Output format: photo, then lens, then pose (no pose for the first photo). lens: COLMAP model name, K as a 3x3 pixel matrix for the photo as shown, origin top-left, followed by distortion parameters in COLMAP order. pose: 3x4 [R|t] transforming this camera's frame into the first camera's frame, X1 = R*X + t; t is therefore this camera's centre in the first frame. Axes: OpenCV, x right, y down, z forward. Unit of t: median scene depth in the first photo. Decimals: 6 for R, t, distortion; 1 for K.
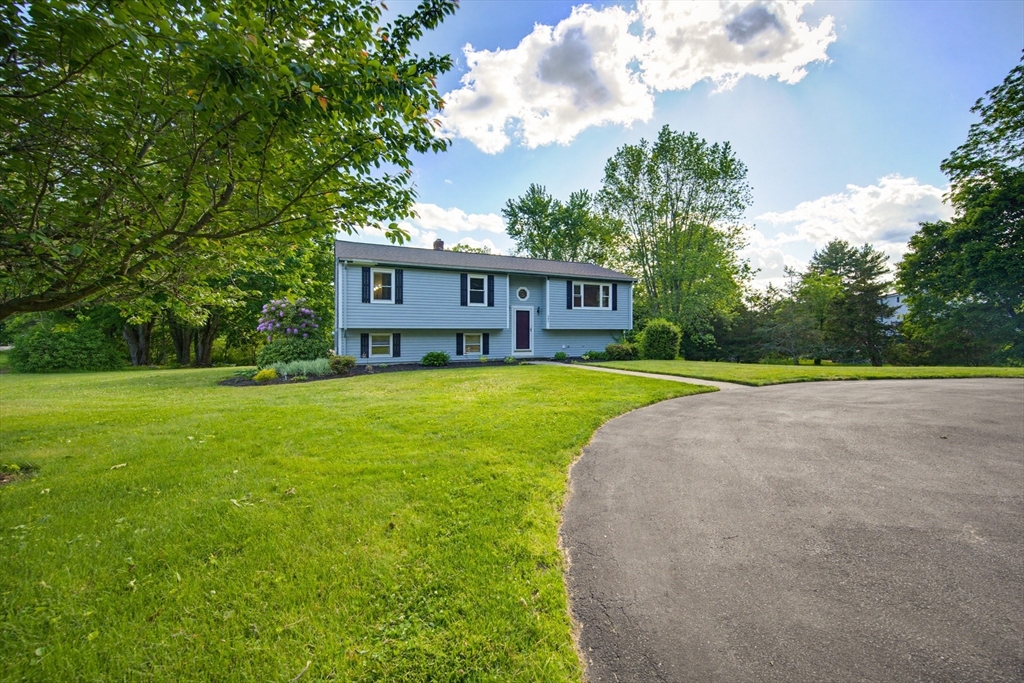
lens RADIAL K [[408.6, 0, 535.5], [0, 408.6, 330.1], [0, 0, 1]] dist [-0.003149, 0.001422]
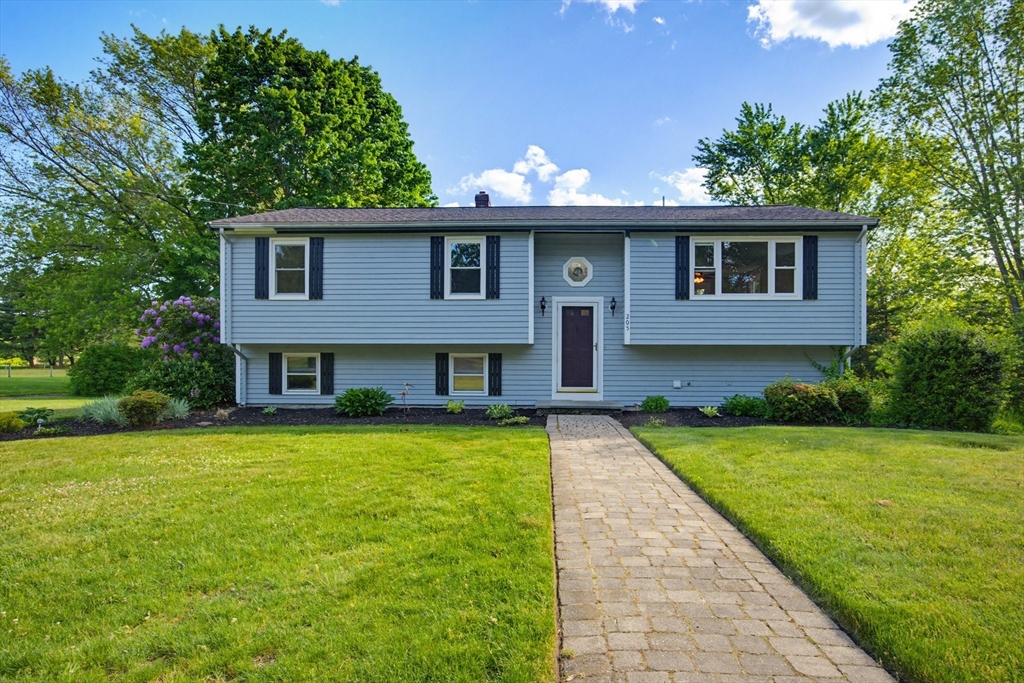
lens RADIAL K [[553.3, 0, 523.8], [0, 553.3, 352.4], [0, 0, 1]] dist [0.000216, 0.003997]
pose [[0.879671, -0.001156, -0.475582, 0.214818], [-0.000530, 0.999994, -0.003411, 0.007840], [0.475583, 0.003252, 0.879665, 0.383523]]
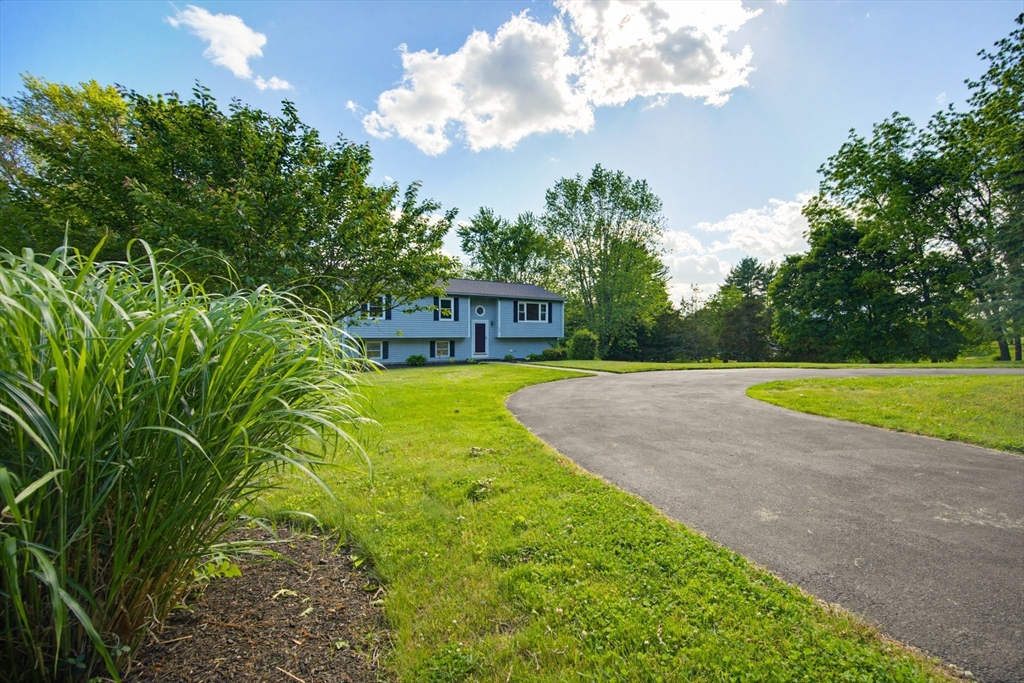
lens RADIAL K [[408.6, 0, 533.3], [0, 408.6, 331.7], [0, 0, 1]] dist [-0.003149, 0.001422]
pose [[0.992808, 0.001231, 0.119709, -0.018106], [-0.000704, 0.999990, -0.004442, -0.015039], [-0.119713, 0.004326, 0.992799, -0.318249]]
